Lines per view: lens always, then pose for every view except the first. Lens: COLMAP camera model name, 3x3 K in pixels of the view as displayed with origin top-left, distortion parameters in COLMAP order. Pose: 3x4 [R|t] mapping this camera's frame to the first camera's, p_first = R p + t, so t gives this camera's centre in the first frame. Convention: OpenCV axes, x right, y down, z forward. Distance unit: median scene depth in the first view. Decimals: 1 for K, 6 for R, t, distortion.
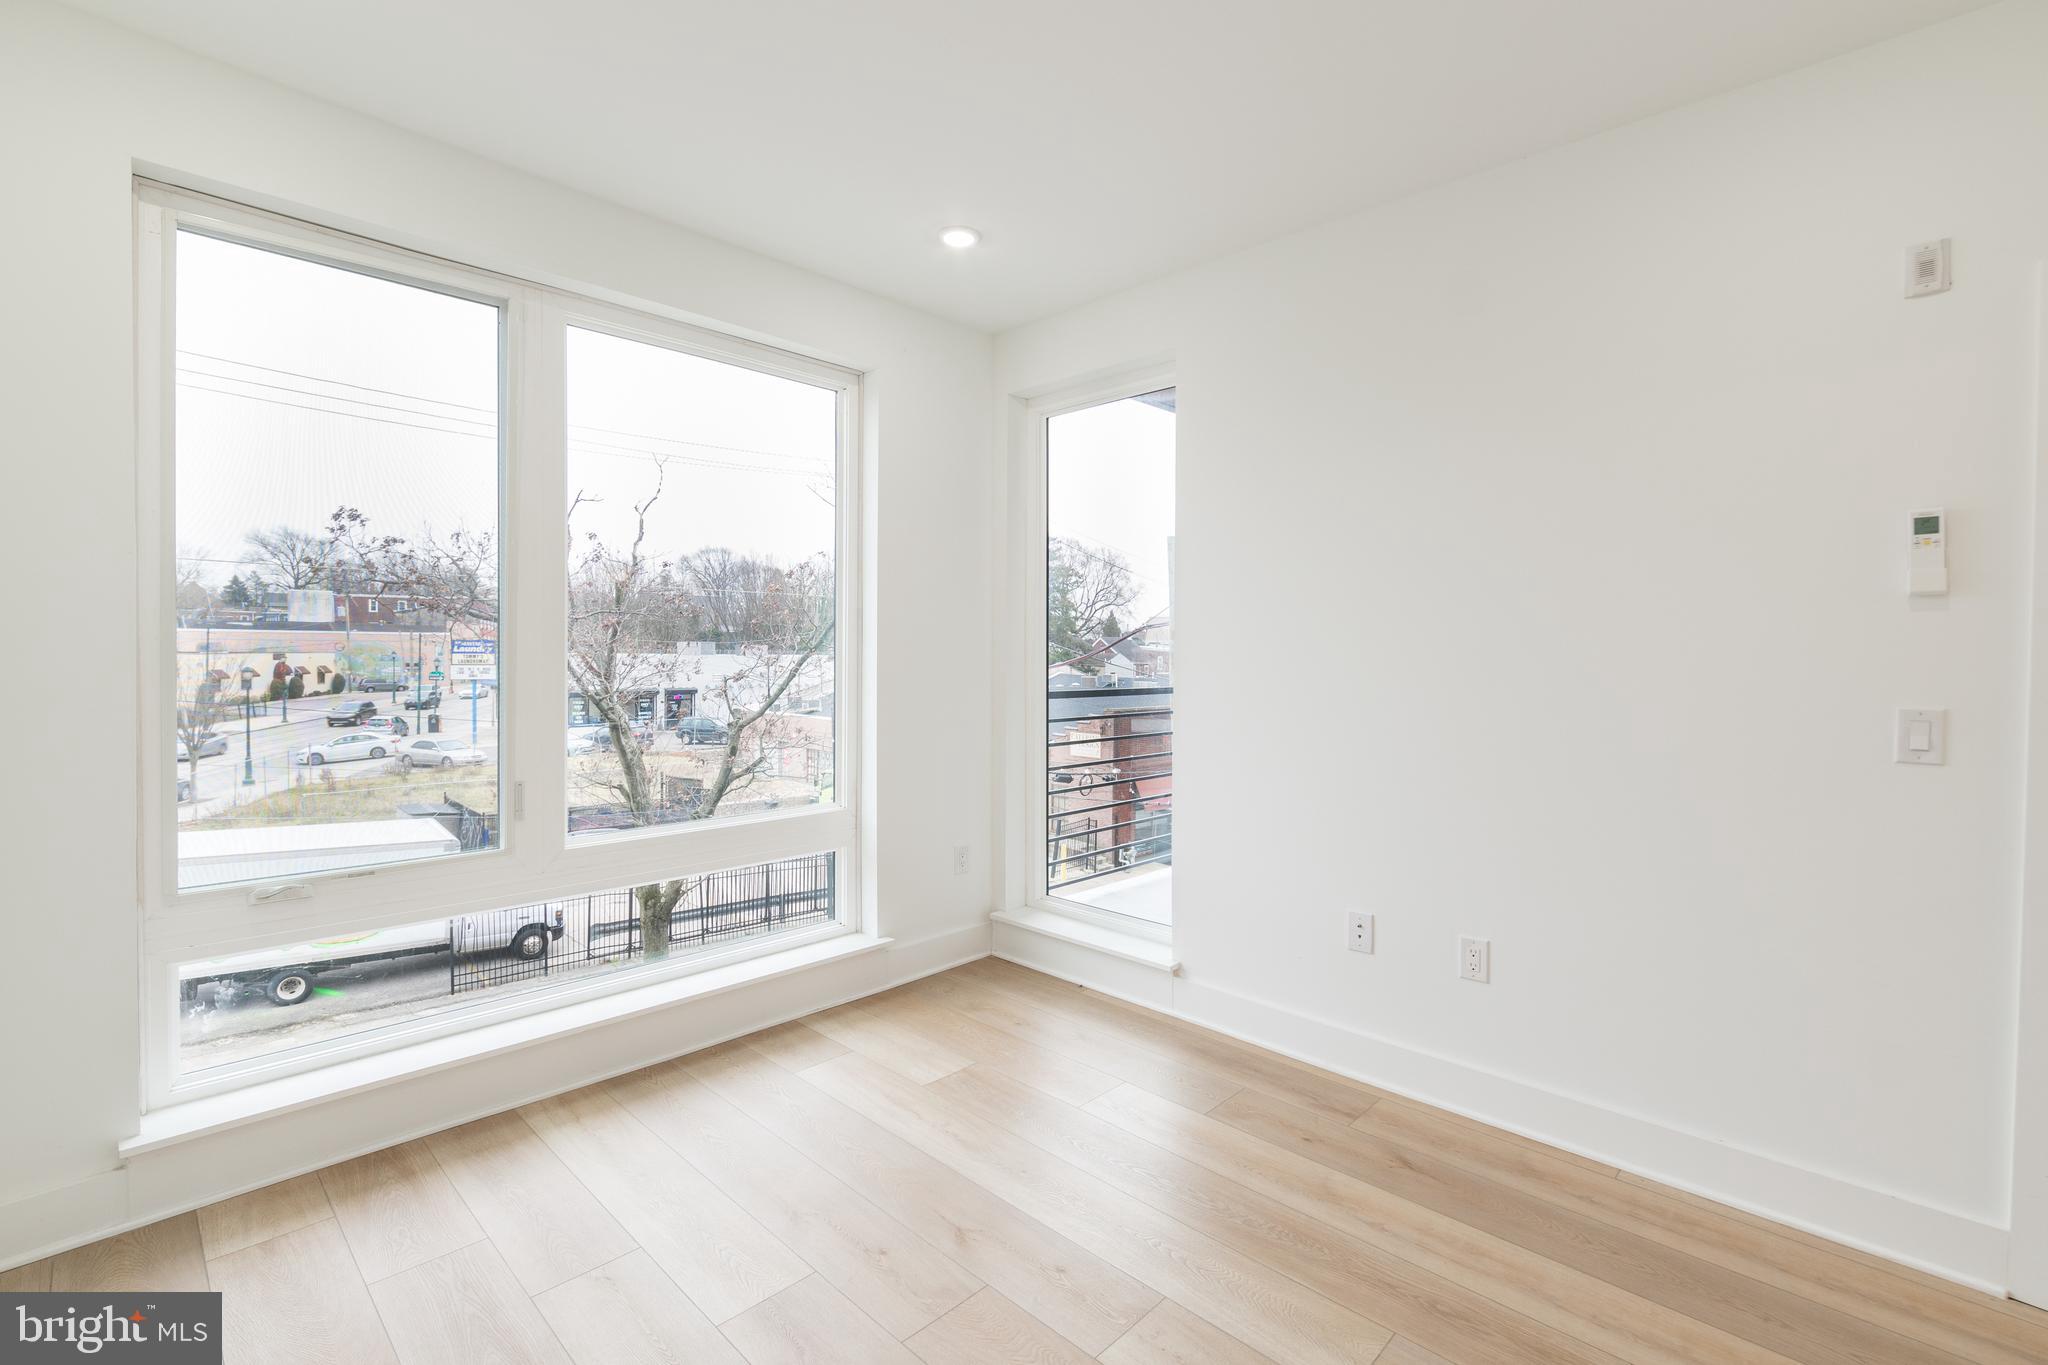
lens RADIAL K [[903.7, 0, 1037.8], [0, 903.7, 666.3], [0, 0, 1]] dist [-0.015983, 0.001113]
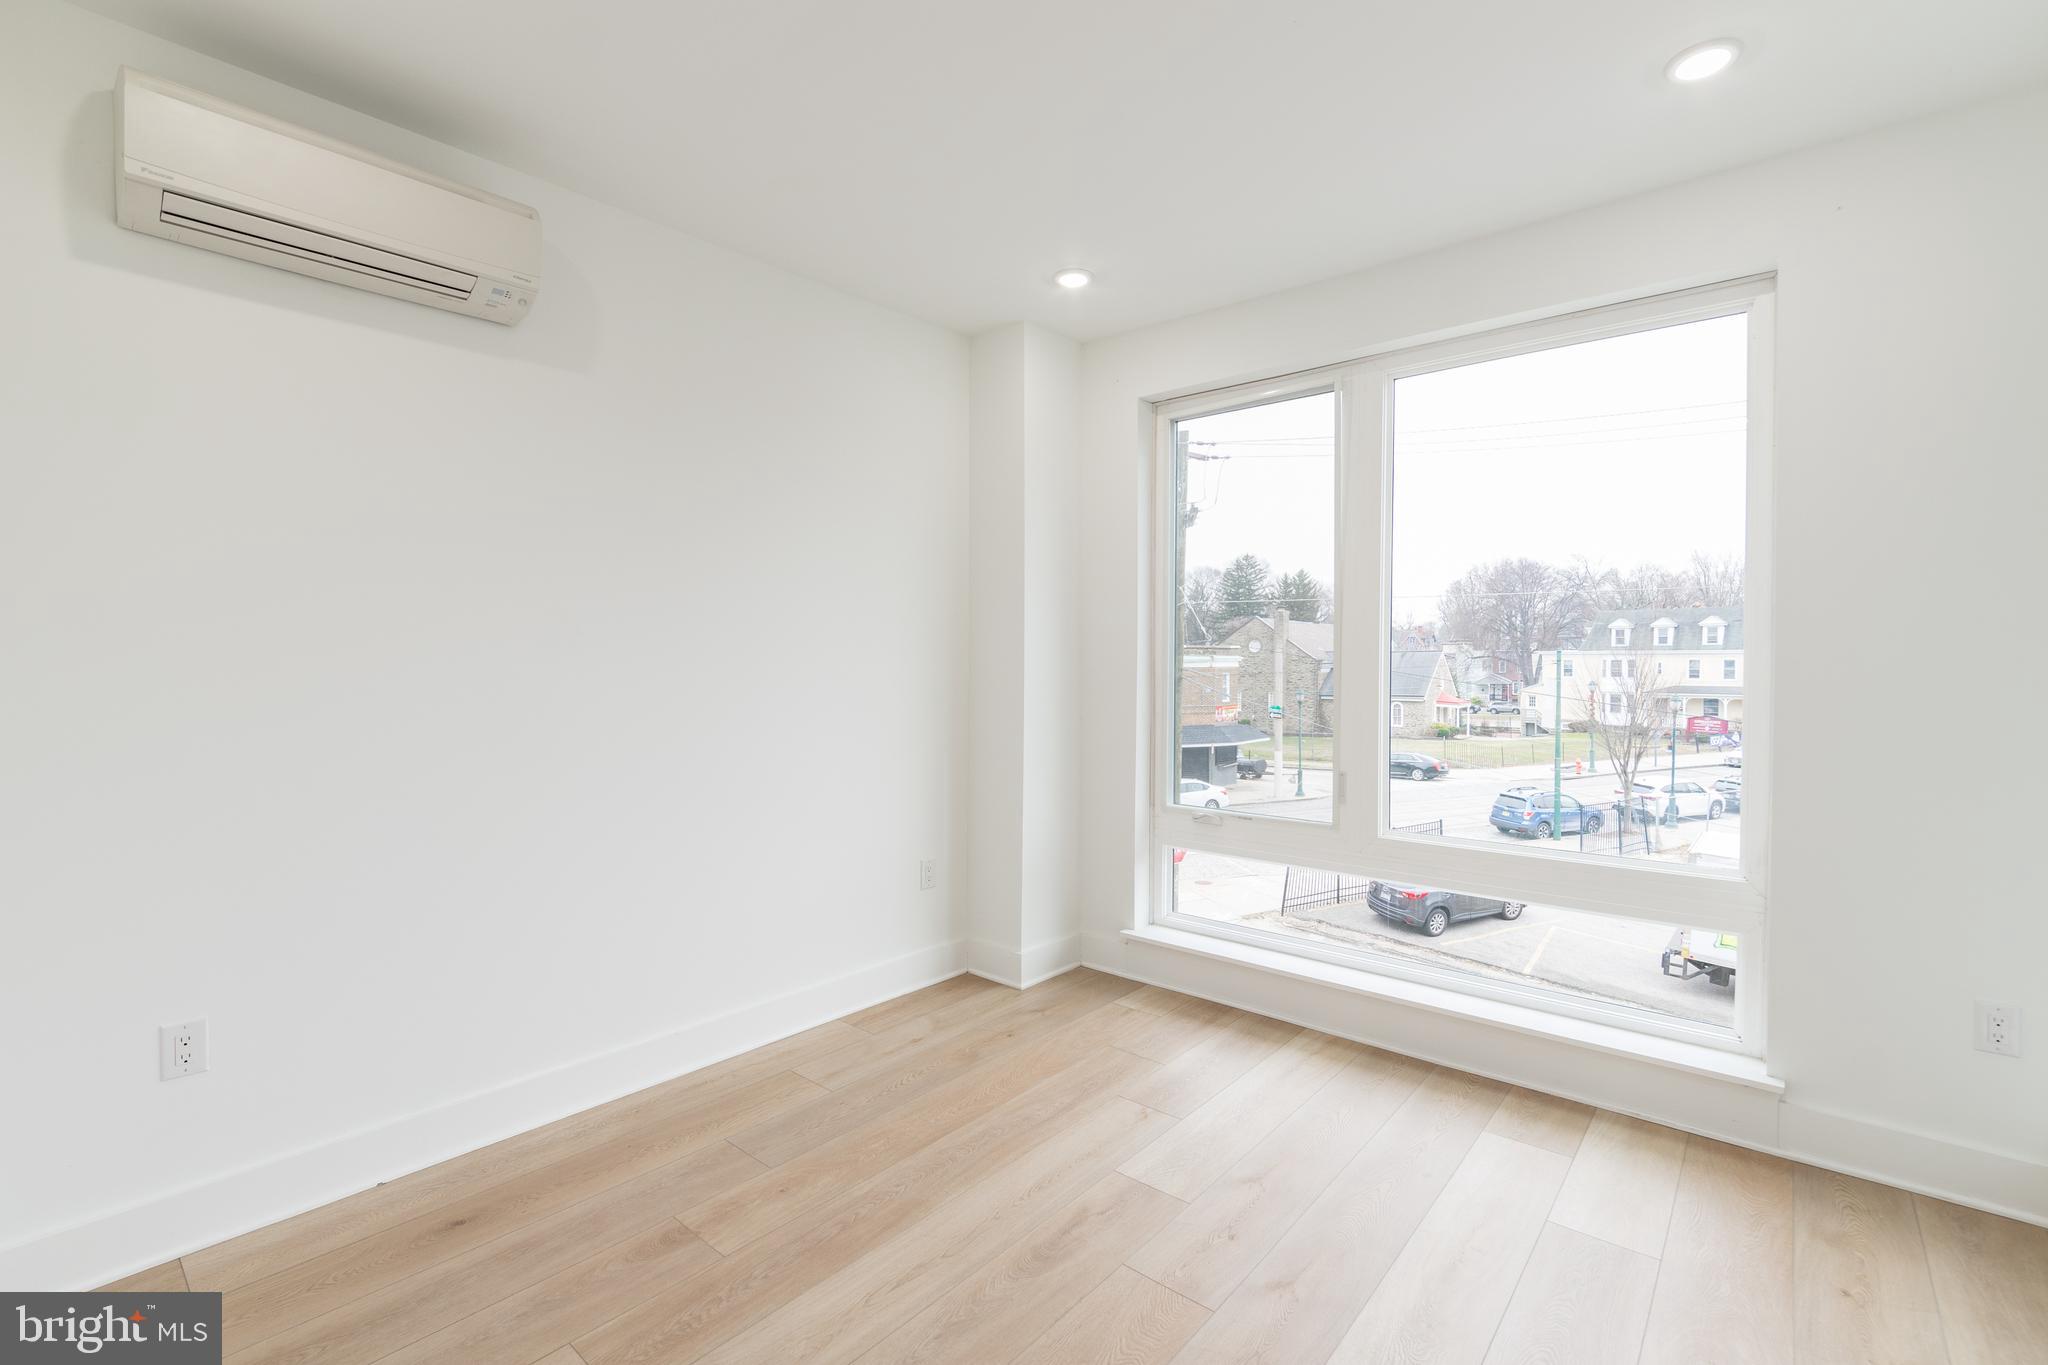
lens RADIAL K [[903.7, 0, 1037.8], [0, 903.7, 666.3], [0, 0, 1]] dist [-0.015983, 0.001113]
pose [[0.056121, -0.006516, -0.998403, 0.593480], [-0.019552, 0.999780, -0.007624, 0.003014], [0.998233, 0.019949, 0.055981, 0.488074]]
